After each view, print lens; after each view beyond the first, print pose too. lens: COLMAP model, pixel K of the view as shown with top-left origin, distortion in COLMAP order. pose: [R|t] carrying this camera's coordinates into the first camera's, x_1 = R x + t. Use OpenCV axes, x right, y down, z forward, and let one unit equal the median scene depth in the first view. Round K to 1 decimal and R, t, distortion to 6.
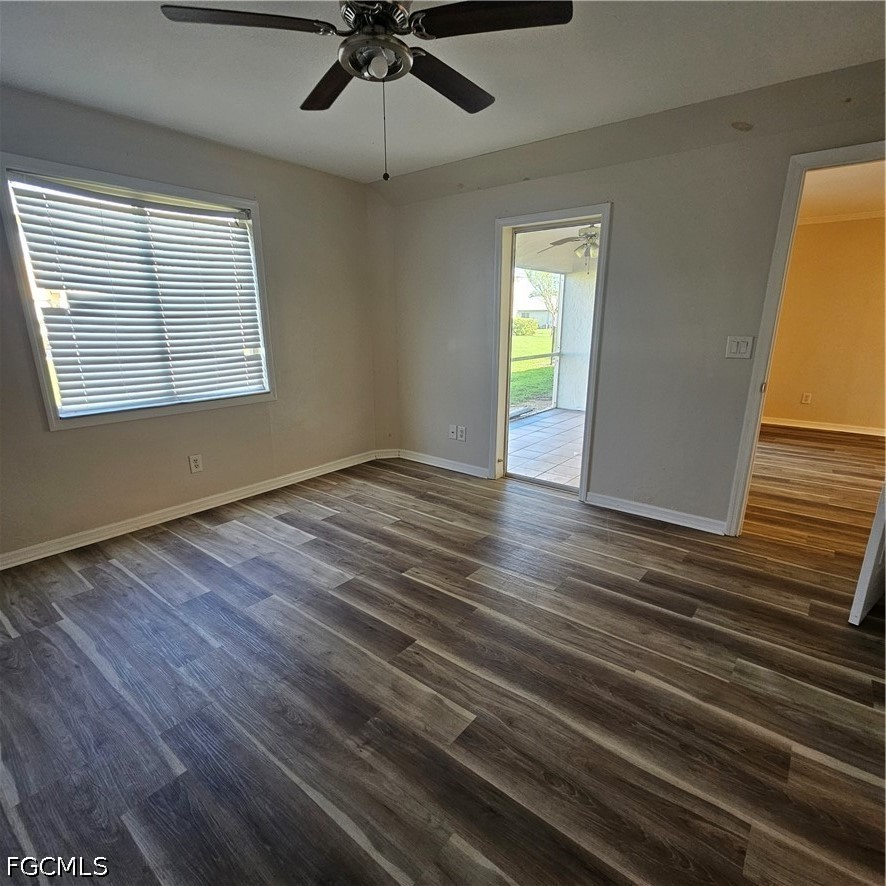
lens RADIAL K [[485.0, 0, 446.5], [0, 485.0, 457.9], [0, 0, 1]] dist [-0.004401, 0.003258]
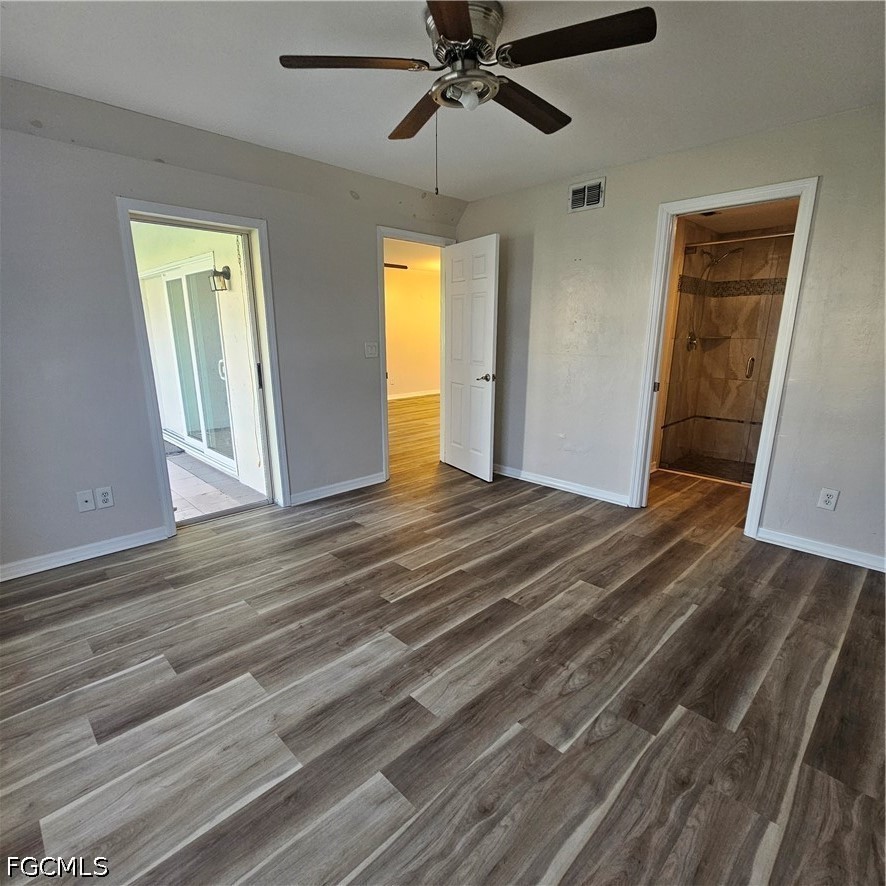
lens RADIAL K [[483.7, 0, 441.1], [0, 483.7, 456.9], [0, 0, 1]] dist [-0.010033, 0.003943]
pose [[0.121685, -0.249245, 0.960765, -1.004679], [0.275415, 0.938427, 0.208568, -0.209996], [-0.953593, 0.239230, 0.182838, 0.754698]]
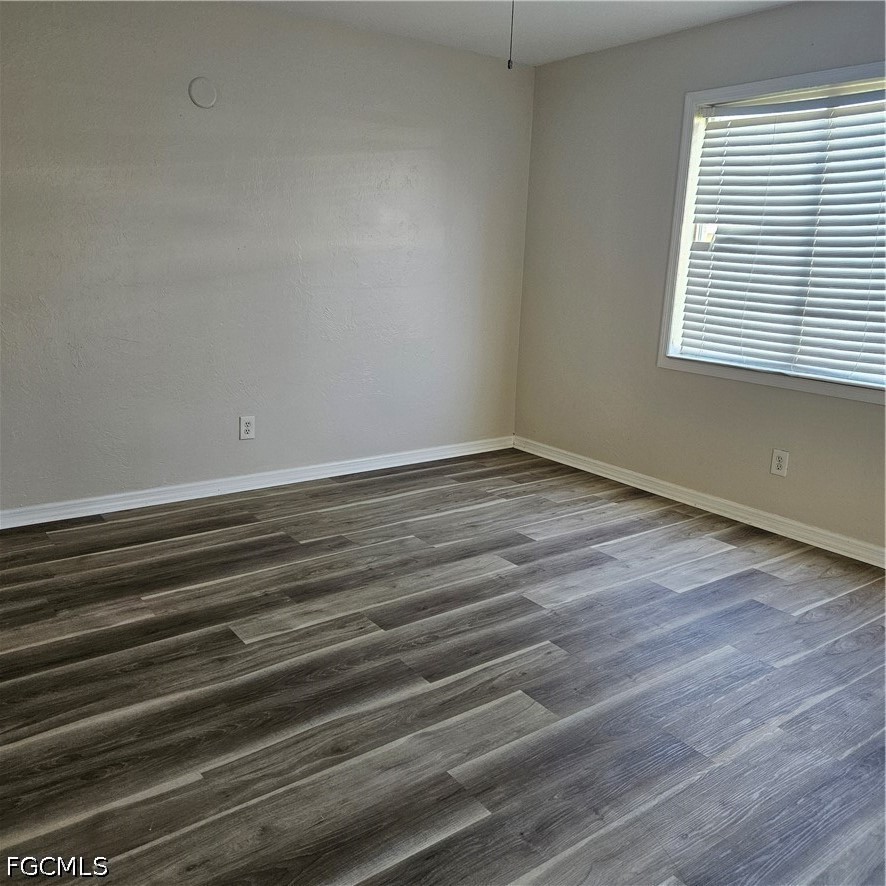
lens RADIAL K [[794.2, 0, 441.0], [0, 794.2, 435.5], [0, 0, 1]] dist [0.085389, -0.084534]
pose [[-0.259216, 0.213264, -0.941980, 0.993822], [-0.299593, 0.909452, 0.288342, -0.305345], [0.918178, 0.356953, -0.171852, 1.068154]]
